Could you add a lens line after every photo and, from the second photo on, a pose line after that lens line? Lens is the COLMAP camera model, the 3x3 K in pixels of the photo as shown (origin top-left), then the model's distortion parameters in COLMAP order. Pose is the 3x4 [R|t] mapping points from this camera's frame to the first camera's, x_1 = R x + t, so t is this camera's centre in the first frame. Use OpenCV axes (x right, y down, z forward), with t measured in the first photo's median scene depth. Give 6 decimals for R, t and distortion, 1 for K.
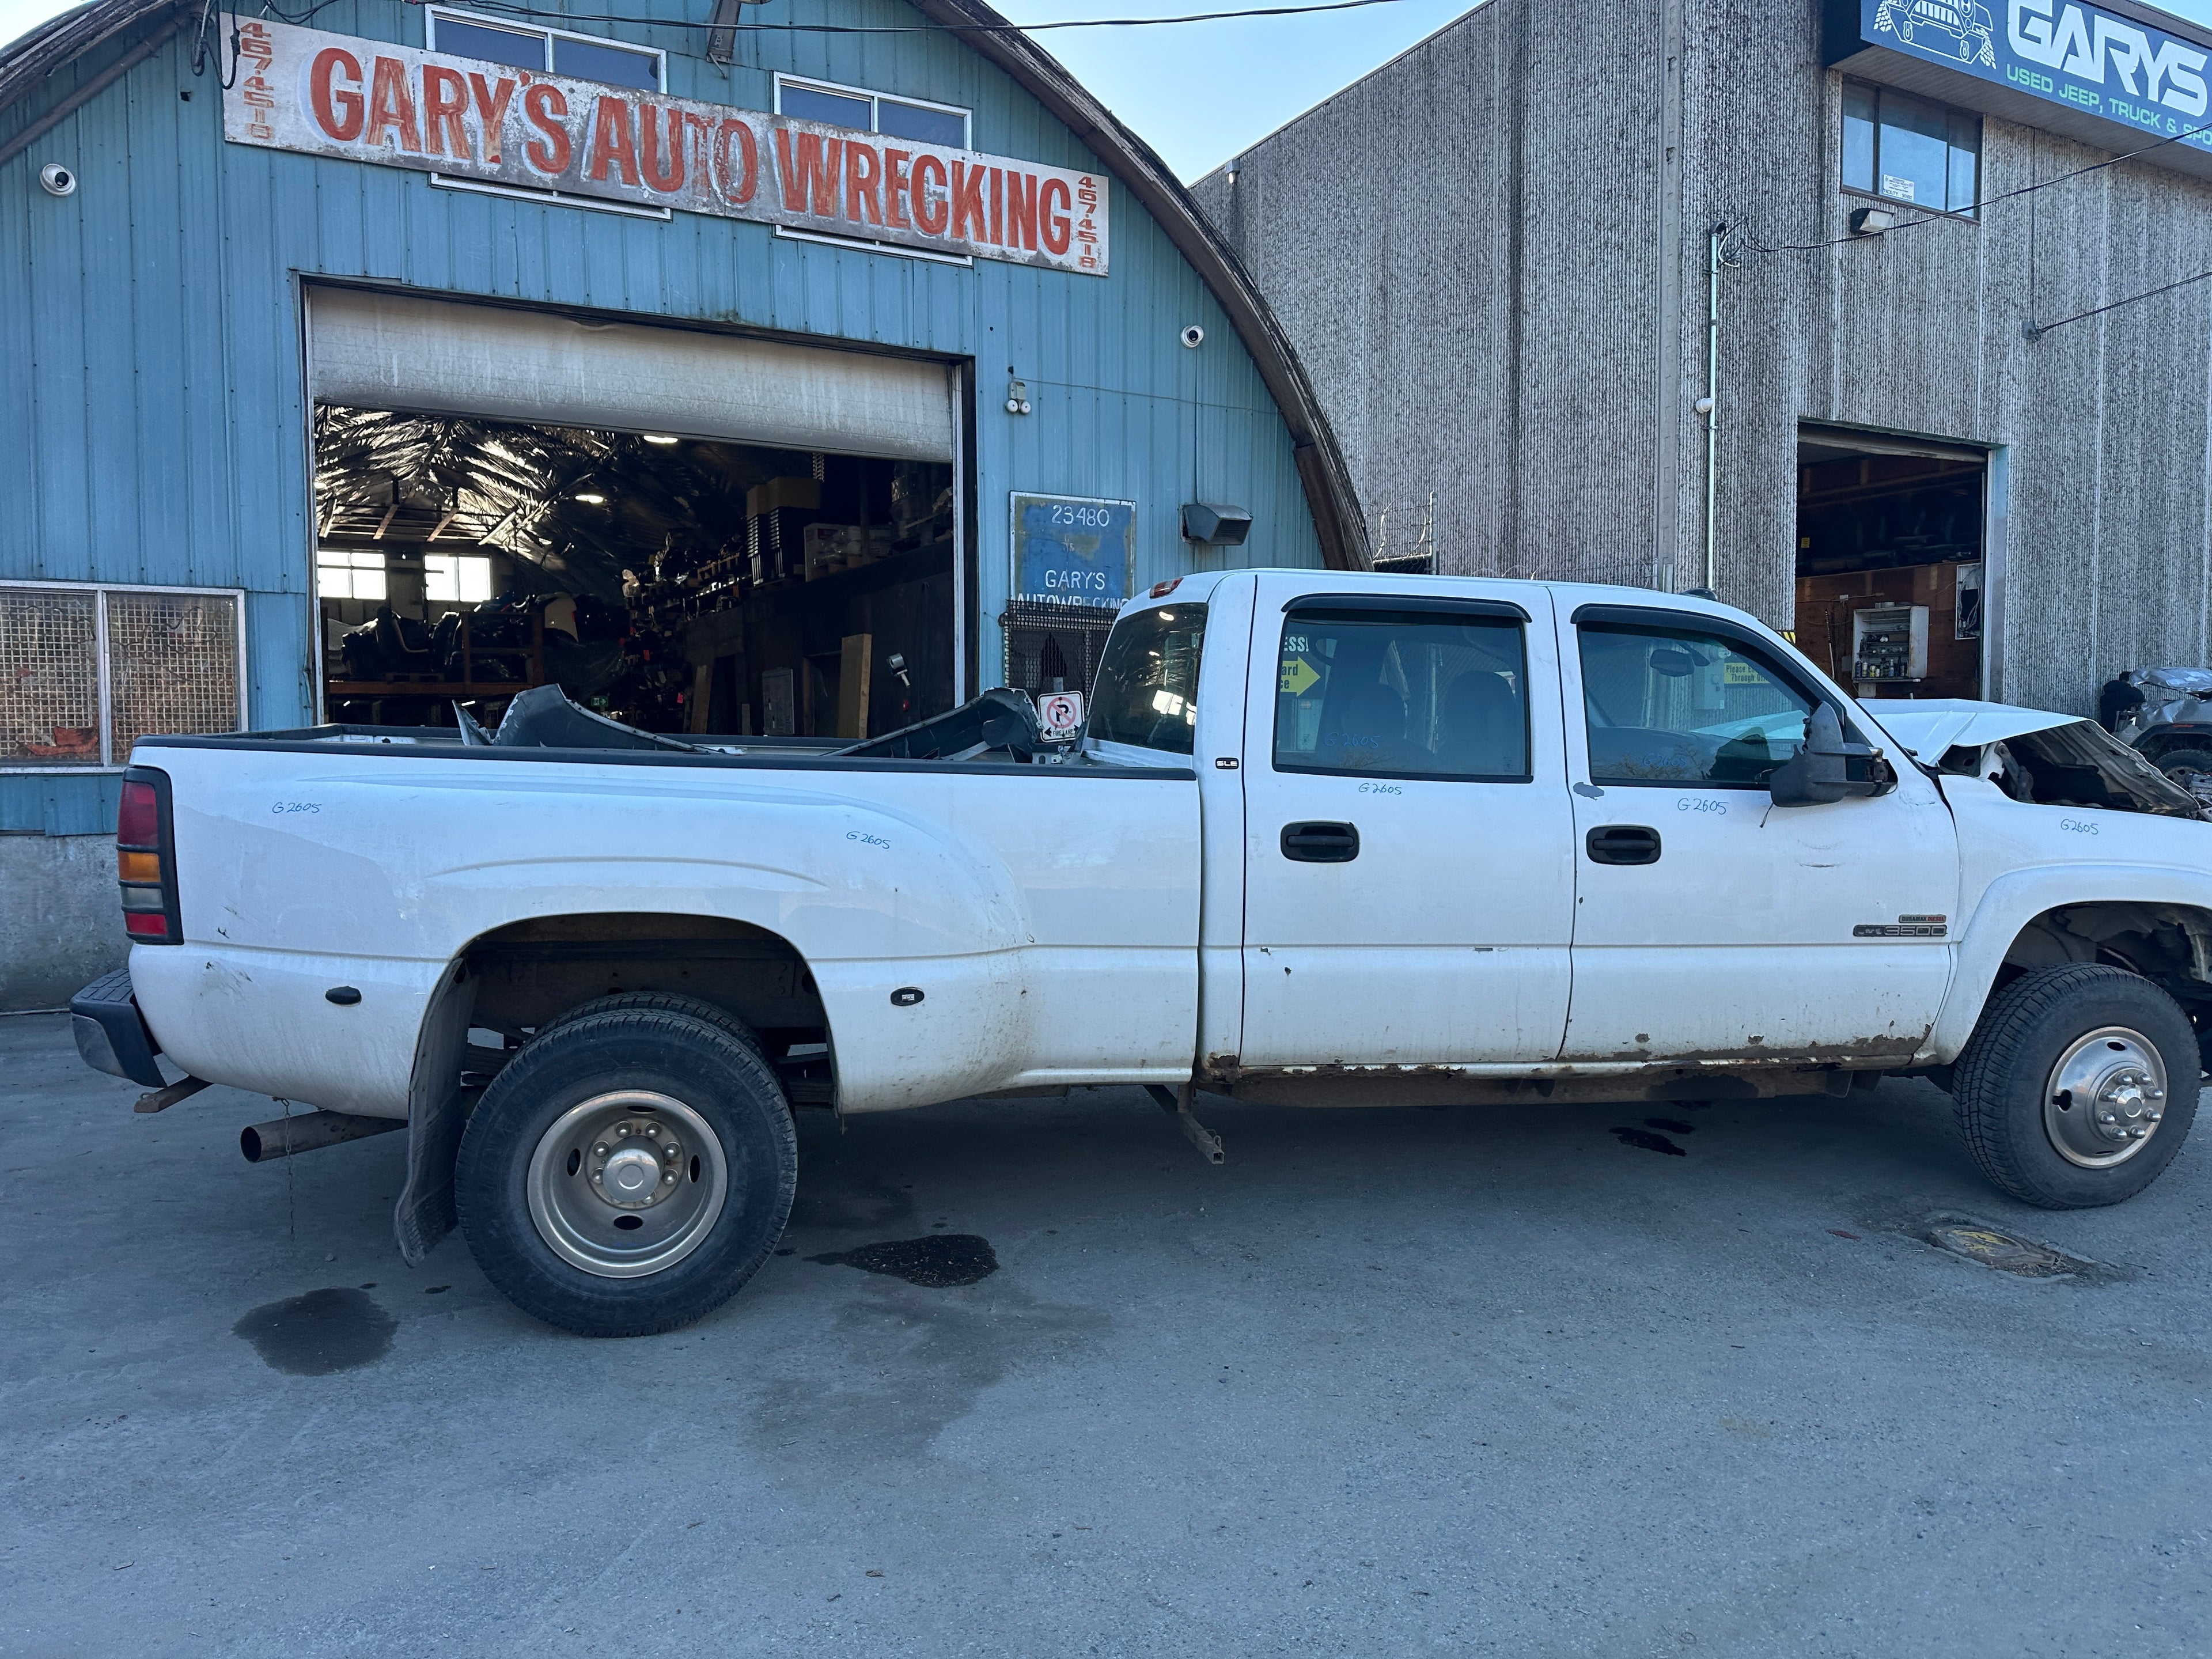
lens RADIAL K [[1547.9, 0, 1108.1], [0, 1547.9, 836.0], [0, 0, 1]] dist [0.039881, -0.050243]
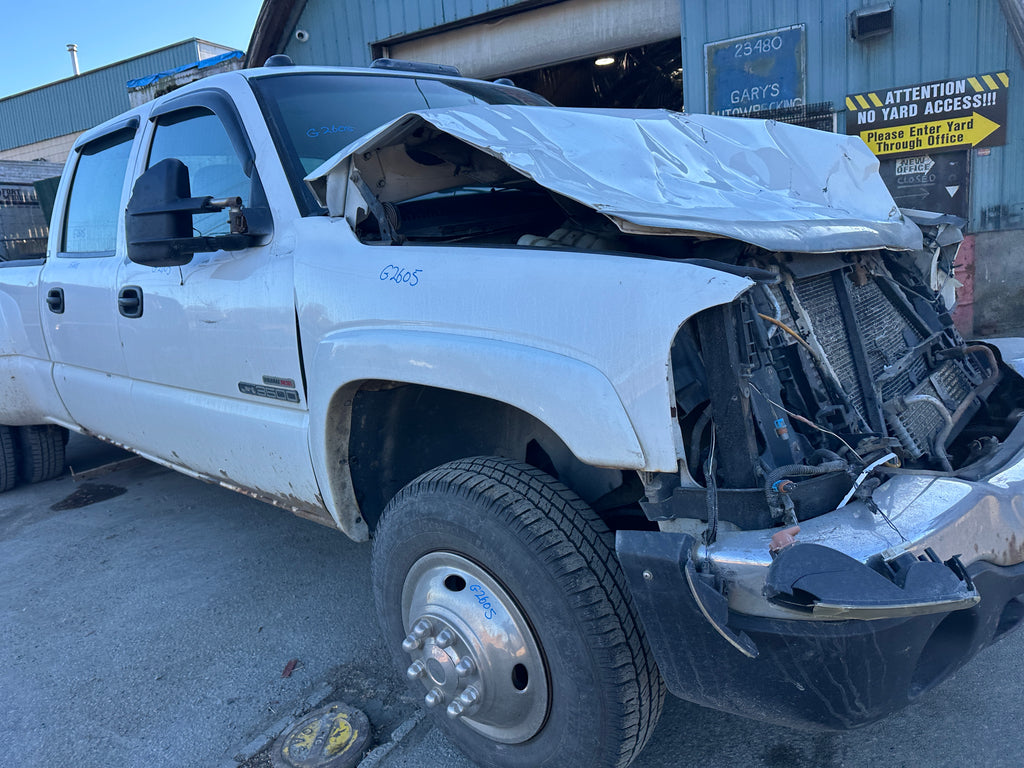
lens RADIAL K [[716.6, 0, 518.4], [0, 716.6, 379.6], [0, 0, 1]] dist [0.039881, -0.050243]
pose [[0.574817, 0.092906, -0.812991, 0.471894], [0.037466, 0.989504, 0.139567, -0.001023], [0.817424, -0.110685, 0.565302, 0.435093]]
